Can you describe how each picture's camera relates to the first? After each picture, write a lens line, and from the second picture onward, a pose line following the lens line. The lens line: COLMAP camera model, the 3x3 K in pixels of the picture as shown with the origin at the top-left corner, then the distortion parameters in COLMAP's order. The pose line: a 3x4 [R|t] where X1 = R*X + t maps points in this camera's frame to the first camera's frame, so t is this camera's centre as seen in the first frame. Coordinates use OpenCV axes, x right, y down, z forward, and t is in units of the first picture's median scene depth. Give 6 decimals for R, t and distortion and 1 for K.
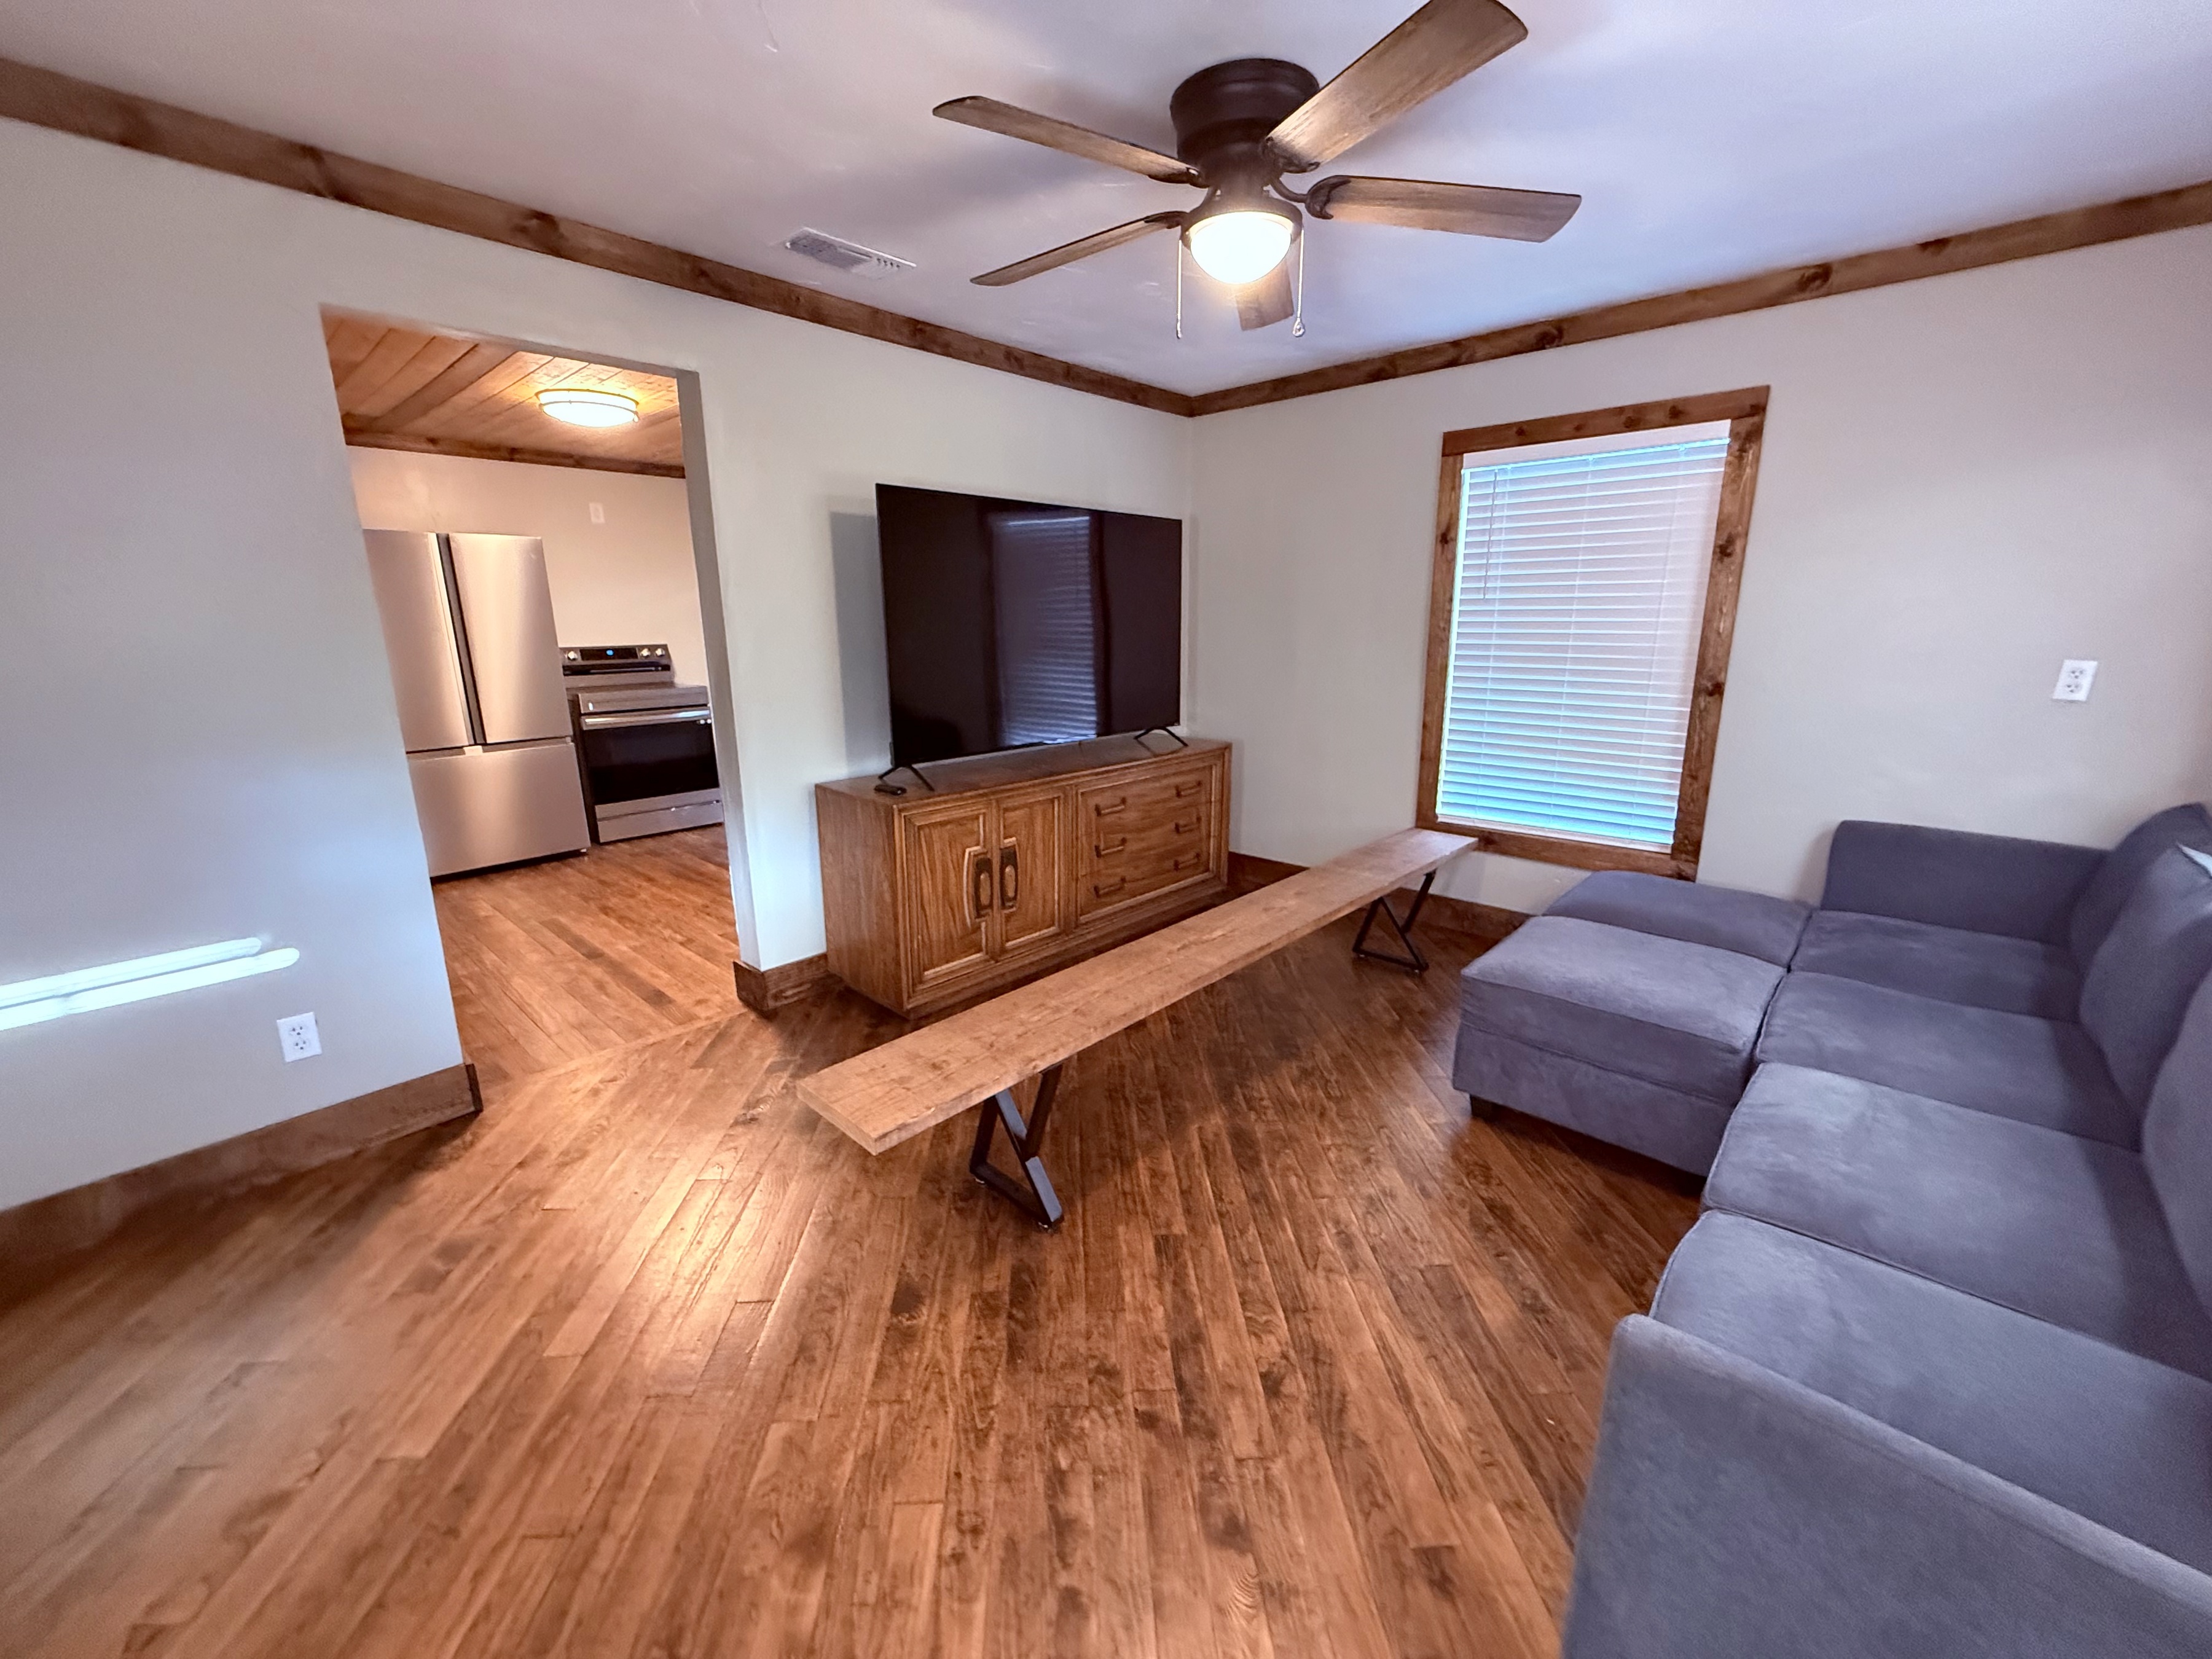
lens RADIAL K [[878.8, 0, 1099.2], [0, 878.8, 830.4], [0, 0, 1]] dist [0.000316, -0.000333]
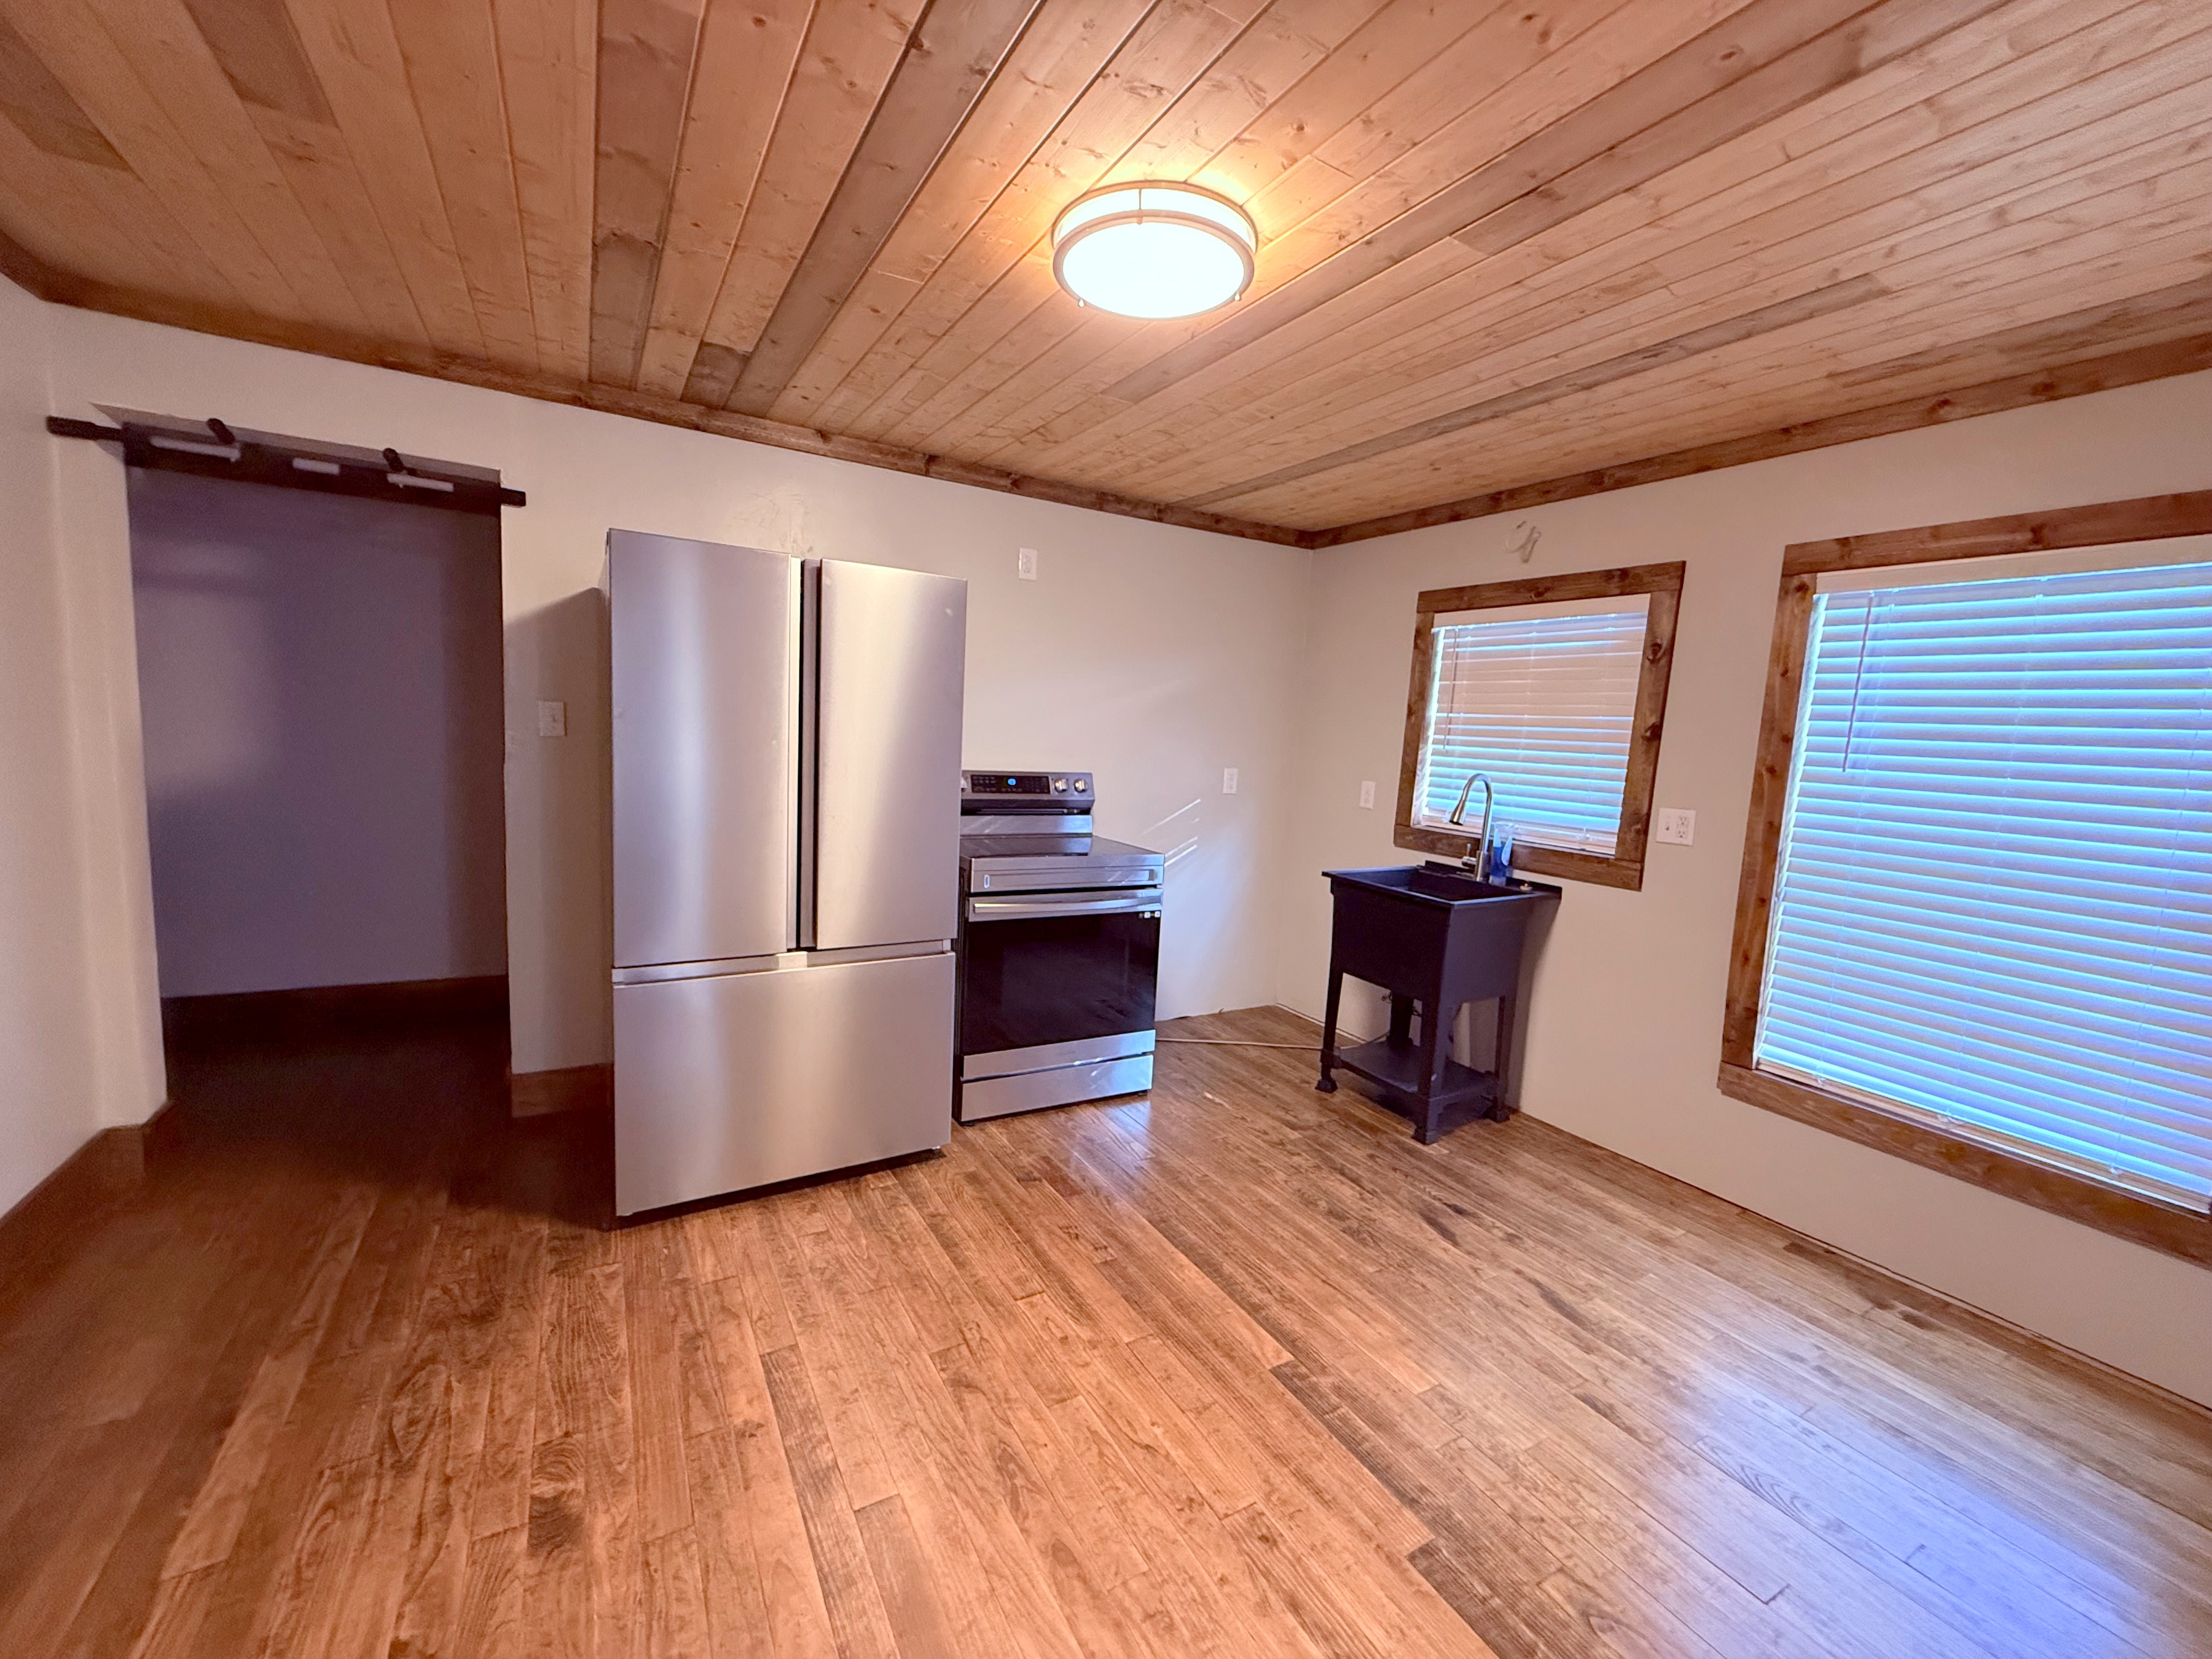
lens RADIAL K [[878.8, 0, 1099.2], [0, 878.8, 830.4], [0, 0, 1]] dist [0.000316, -0.000333]
pose [[0.952729, 0.095715, -0.288350, -0.363081], [-0.132634, 0.984896, -0.111306, -0.123675], [0.273341, 0.144289, 0.951034, 0.497708]]
